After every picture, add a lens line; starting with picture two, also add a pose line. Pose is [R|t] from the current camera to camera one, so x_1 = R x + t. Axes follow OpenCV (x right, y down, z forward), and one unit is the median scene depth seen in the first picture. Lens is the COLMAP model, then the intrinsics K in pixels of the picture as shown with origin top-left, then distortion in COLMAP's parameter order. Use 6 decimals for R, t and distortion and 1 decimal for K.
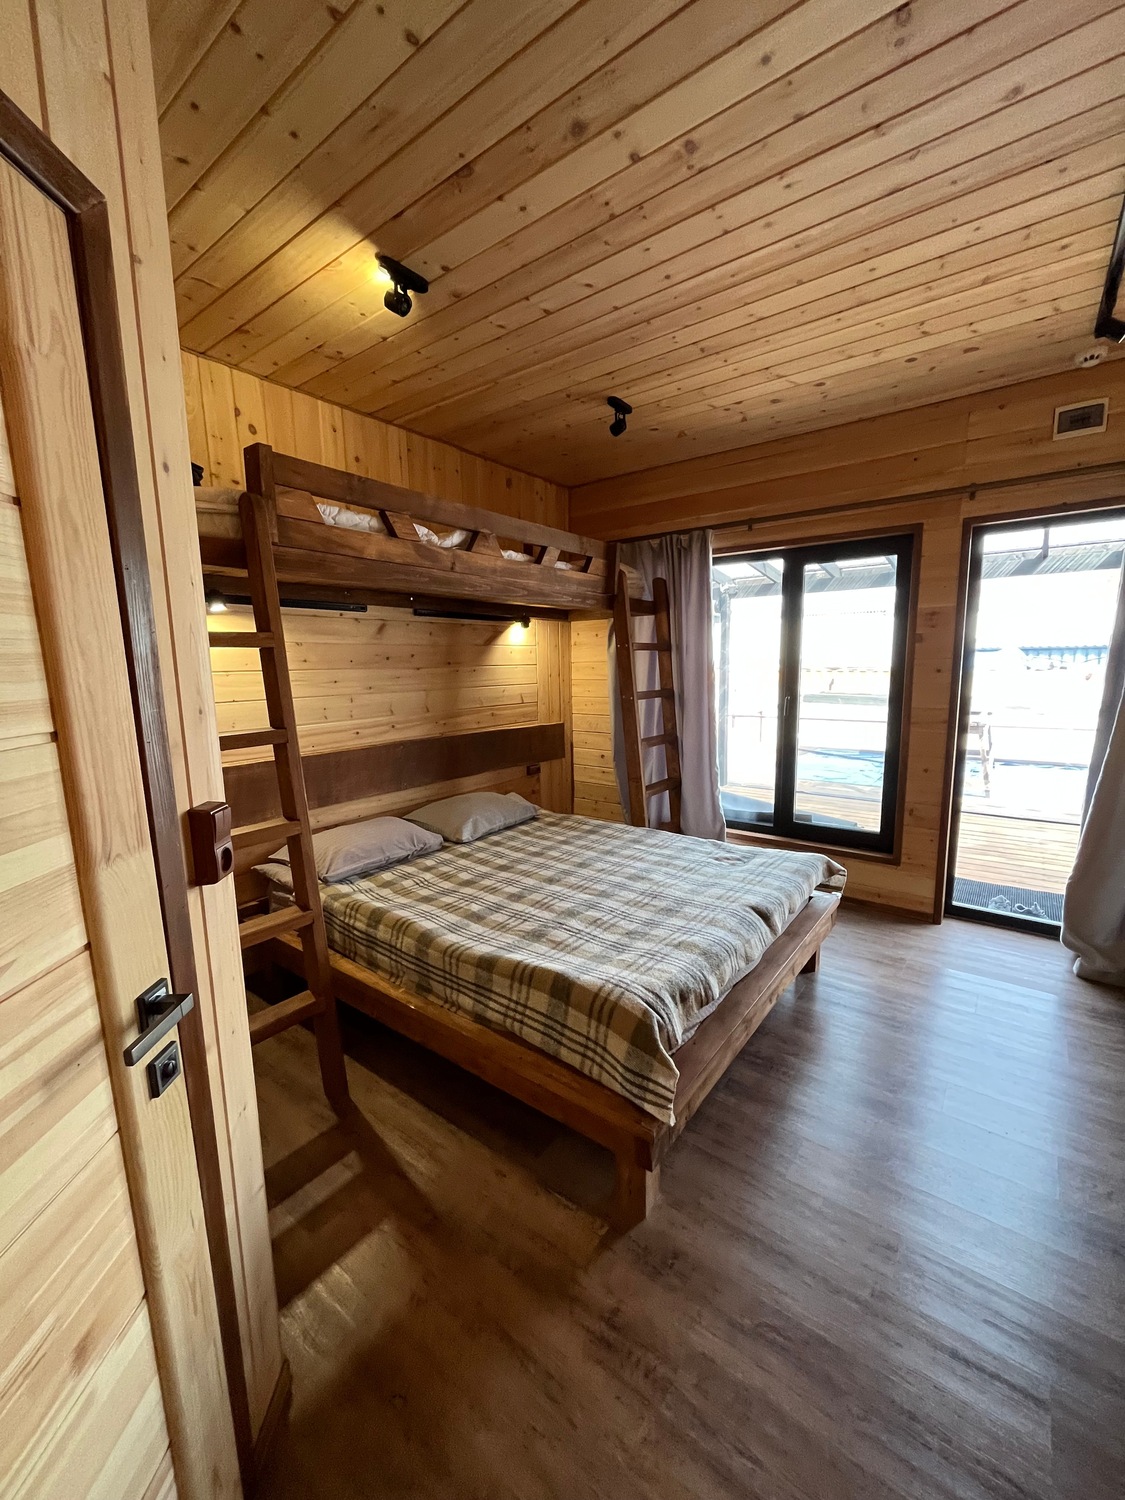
lens RADIAL K [[607.7, 0, 562.5], [0, 607.7, 750.0], [0, 0, 1]] dist [-0.000143, -0.000031]
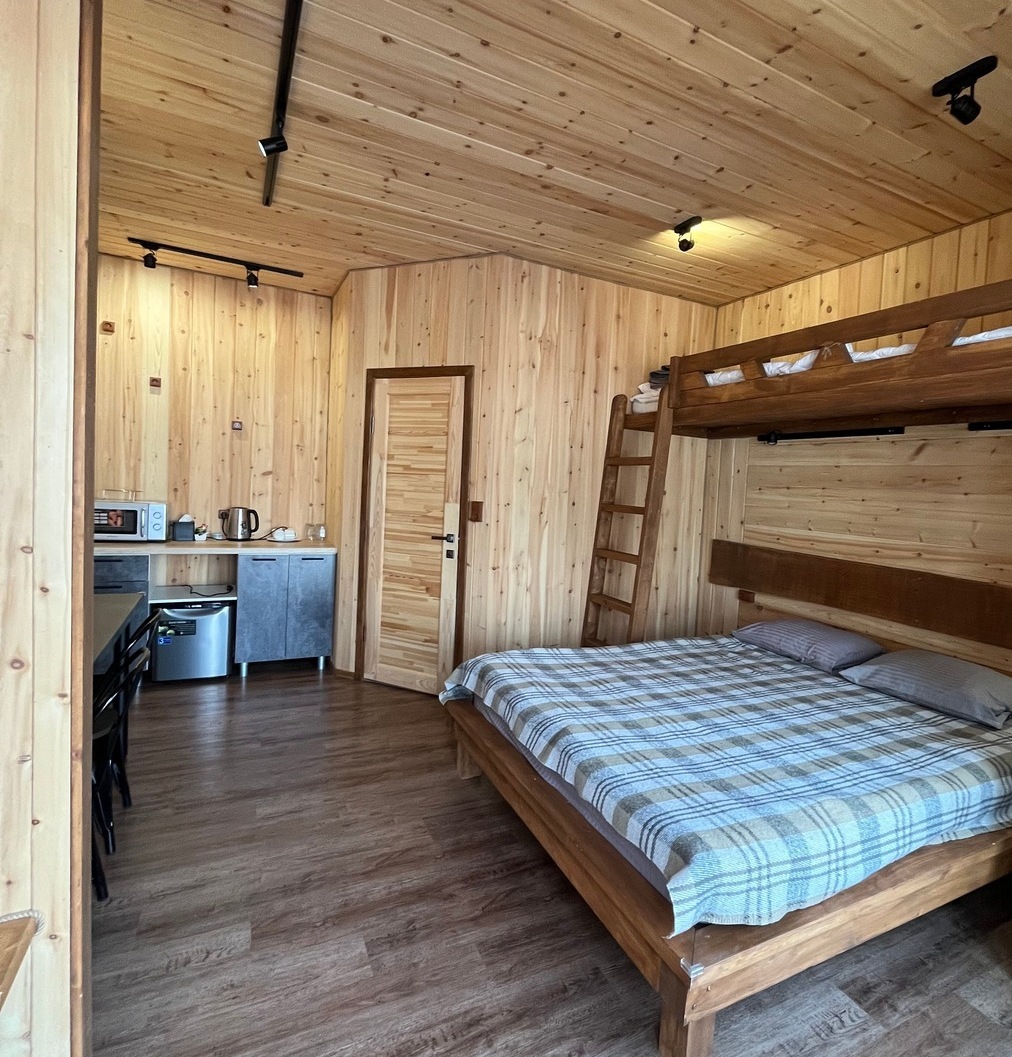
lens RADIAL K [[562.7, 0, 546.3], [0, 562.7, 508.9], [0, 0, 1]] dist [-0.001757, -0.000333]
pose [[-0.409149, 0.034874, -0.911801, 0.863339], [-0.179384, 0.976695, 0.117851, -0.125994], [0.894661, 0.211781, -0.393358, 0.986507]]
